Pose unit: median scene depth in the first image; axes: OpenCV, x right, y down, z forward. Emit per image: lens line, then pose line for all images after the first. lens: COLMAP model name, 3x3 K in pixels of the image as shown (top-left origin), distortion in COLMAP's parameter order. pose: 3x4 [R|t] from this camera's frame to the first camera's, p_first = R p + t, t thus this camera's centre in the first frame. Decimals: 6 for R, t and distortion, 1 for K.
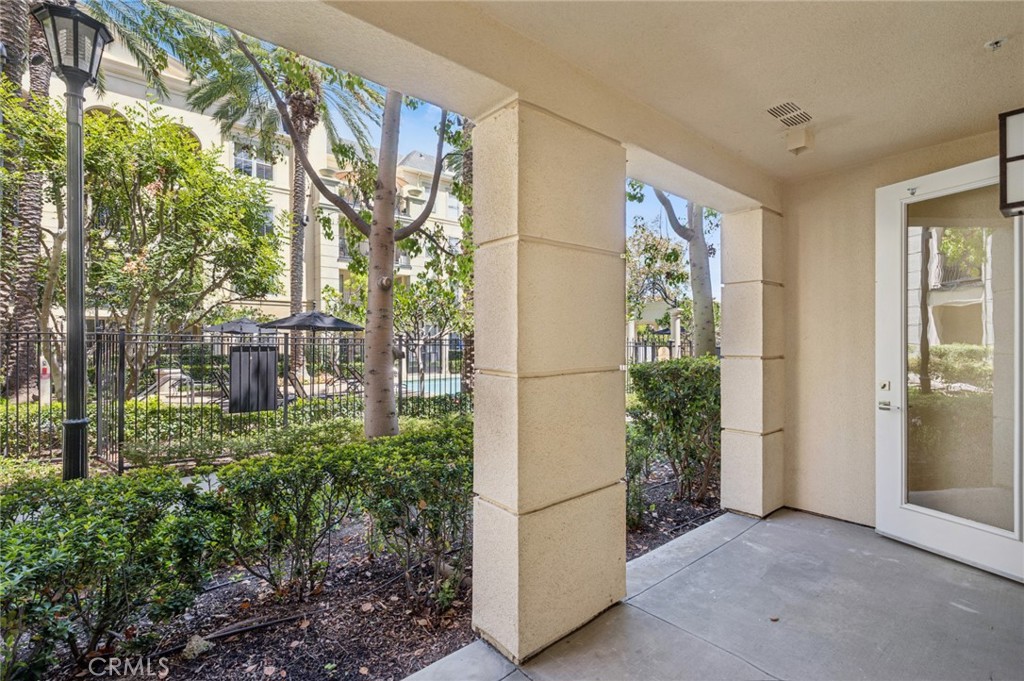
lens RADIAL K [[470.7, 0, 514.4], [0, 470.7, 343.8], [0, 0, 1]] dist [-0.000406, -0.000004]
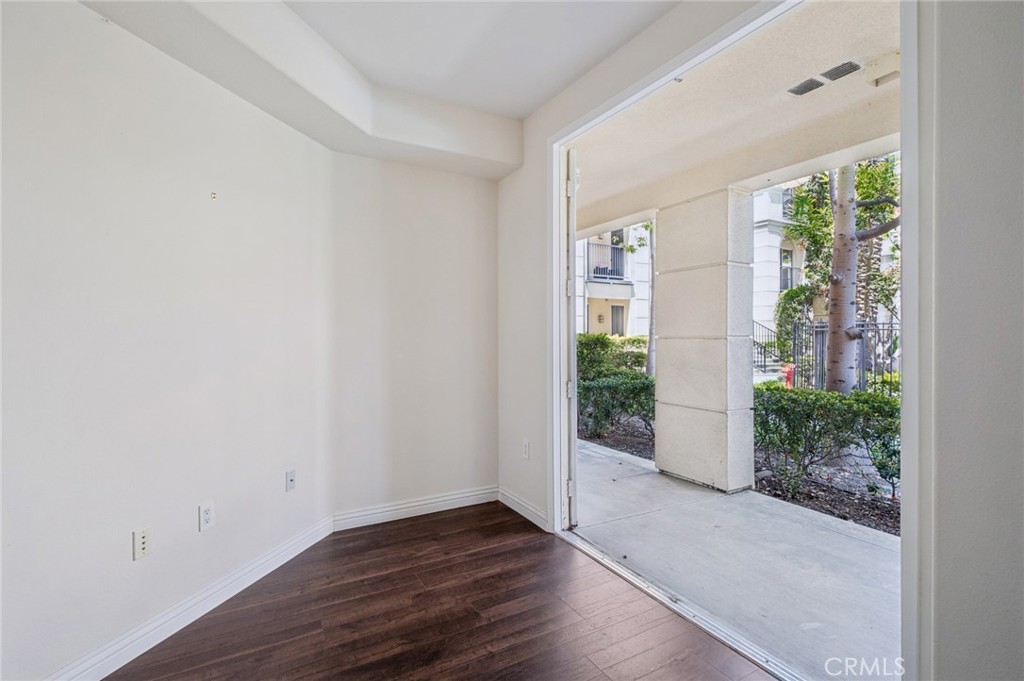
lens RADIAL K [[484.7, 0, 511.6], [0, 484.7, 335.1], [0, 0, 1]] dist [0.002498, 0.000326]
pose [[-0.223305, 0.004056, -0.974740, 1.681527], [-0.011093, 0.999916, 0.006703, 0.036656], [0.974685, 0.012309, -0.223242, 0.604222]]
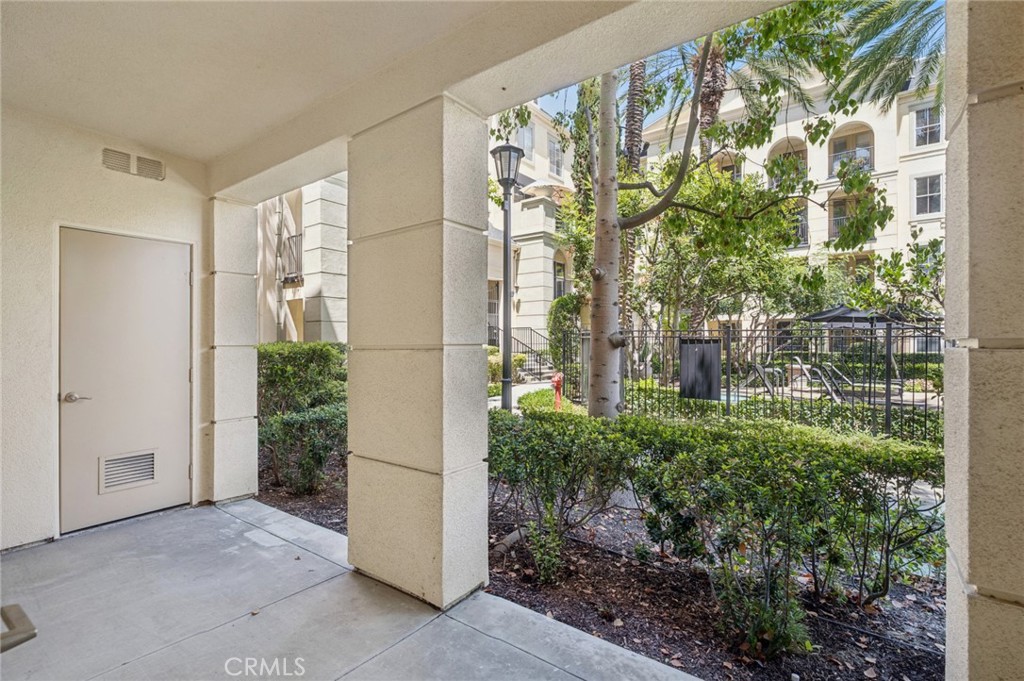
lens RADIAL K [[470.7, 0, 514.4], [0, 470.7, 343.8], [0, 0, 1]] dist [-0.000406, -0.000004]
pose [[0.184102, 0.003935, -0.982899, 1.001075], [-0.006111, 0.999977, 0.002859, 0.036727], [0.982888, 0.005480, 0.184122, 0.866475]]
